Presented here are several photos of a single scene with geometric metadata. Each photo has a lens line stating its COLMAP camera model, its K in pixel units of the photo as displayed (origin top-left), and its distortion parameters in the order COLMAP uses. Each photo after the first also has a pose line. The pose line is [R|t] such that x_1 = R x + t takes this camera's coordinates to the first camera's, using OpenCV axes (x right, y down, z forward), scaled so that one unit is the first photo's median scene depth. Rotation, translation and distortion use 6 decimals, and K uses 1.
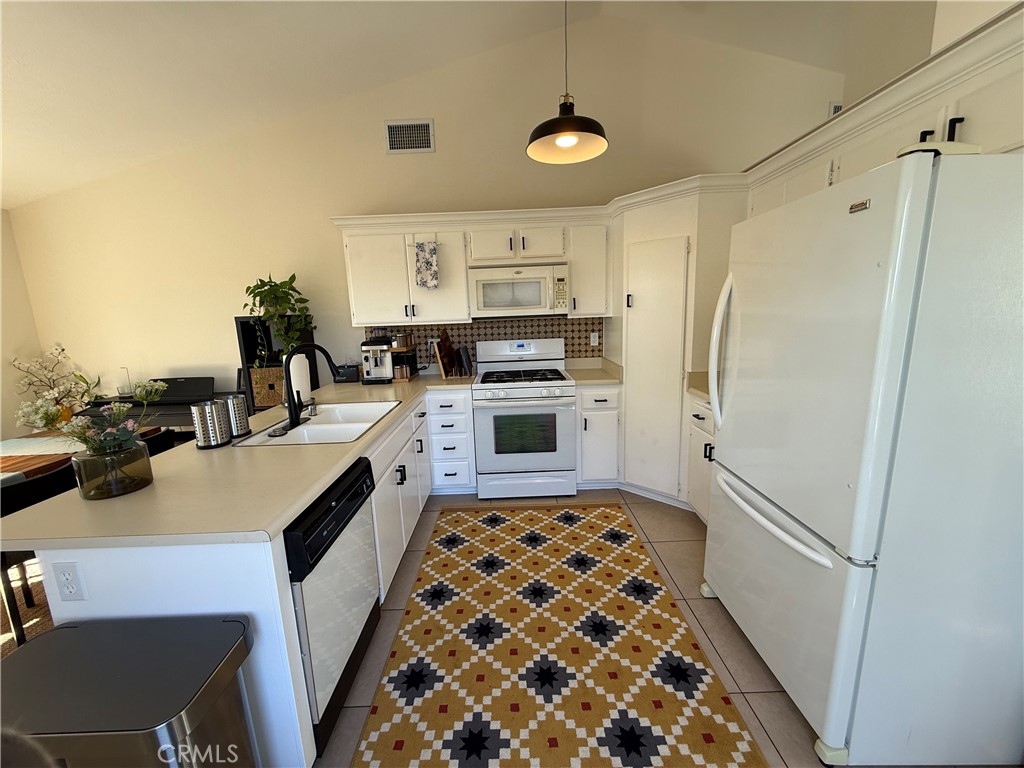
lens RADIAL K [[405.7, 0, 512.0], [0, 405.7, 384.0], [0, 0, 1]] dist [-0.001260, 0.000106]
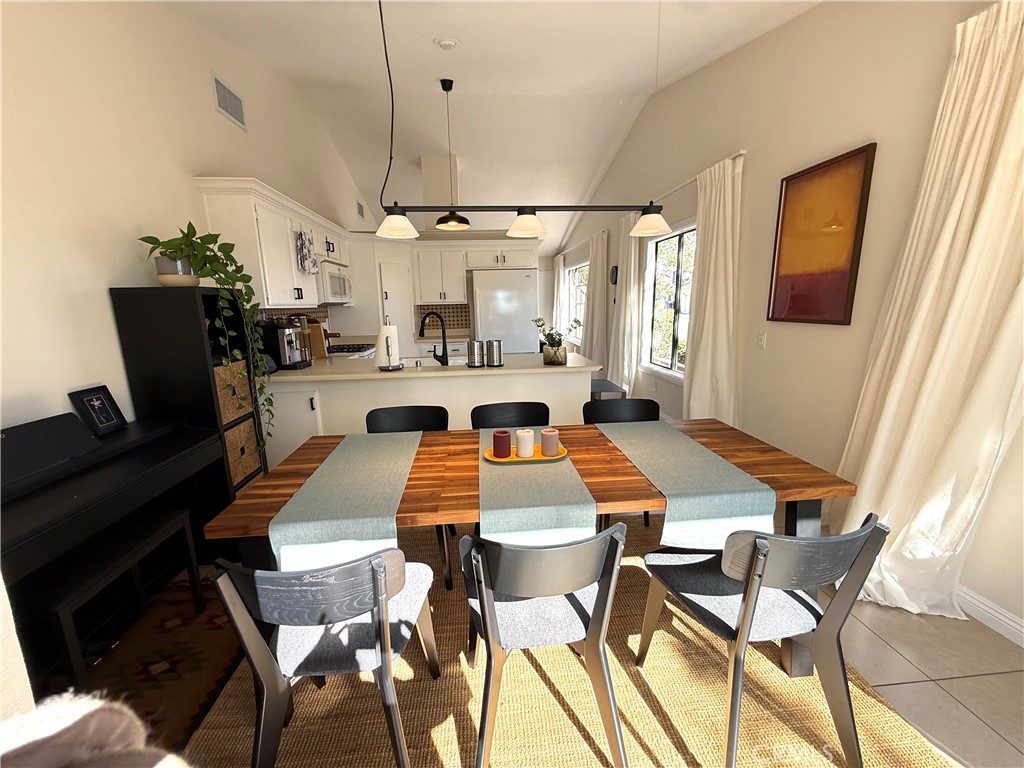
lens RADIAL K [[405.7, 0, 512.0], [0, 405.7, 384.0], [0, 0, 1]] dist [-0.001260, 0.000106]
pose [[-0.081242, -0.158511, 0.984009, -1.374461], [0.196103, 0.965432, 0.171709, -0.031695], [-0.977212, 0.206917, -0.047349, 0.583387]]
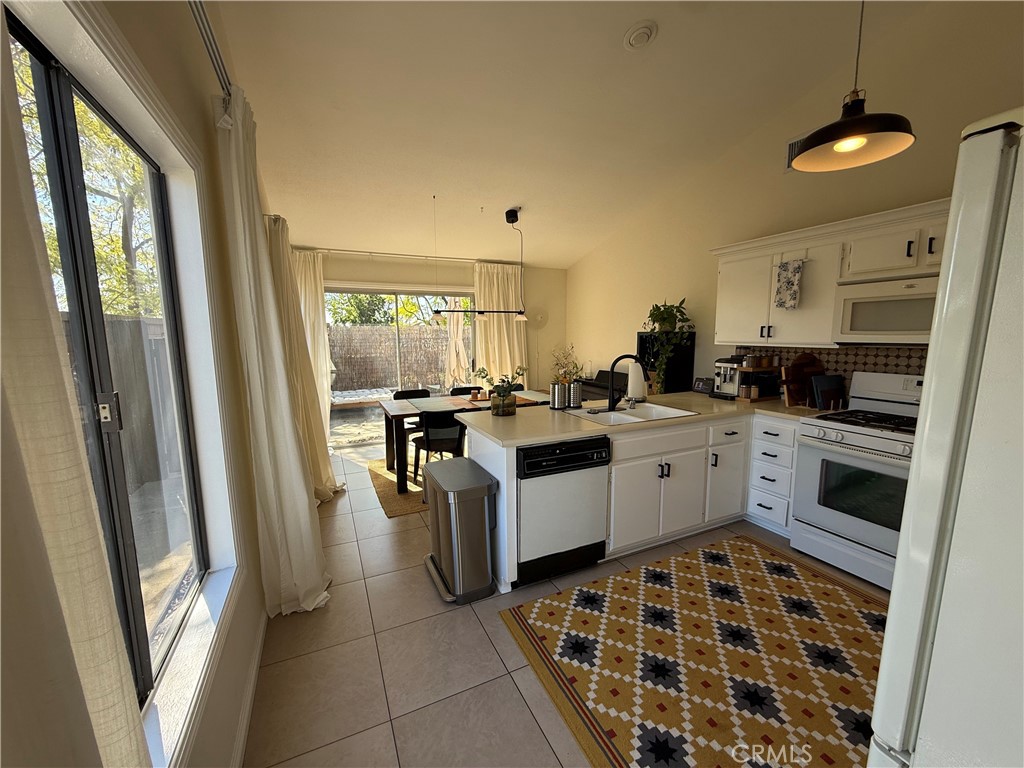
lens RADIAL K [[405.7, 0, 512.0], [0, 405.7, 384.0], [0, 0, 1]] dist [-0.001260, 0.000106]
pose [[0.425230, 0.147386, -0.893004, 0.393775], [-0.168880, 0.982245, 0.081698, -0.033103], [0.889190, 0.116070, 0.442571, 0.031796]]
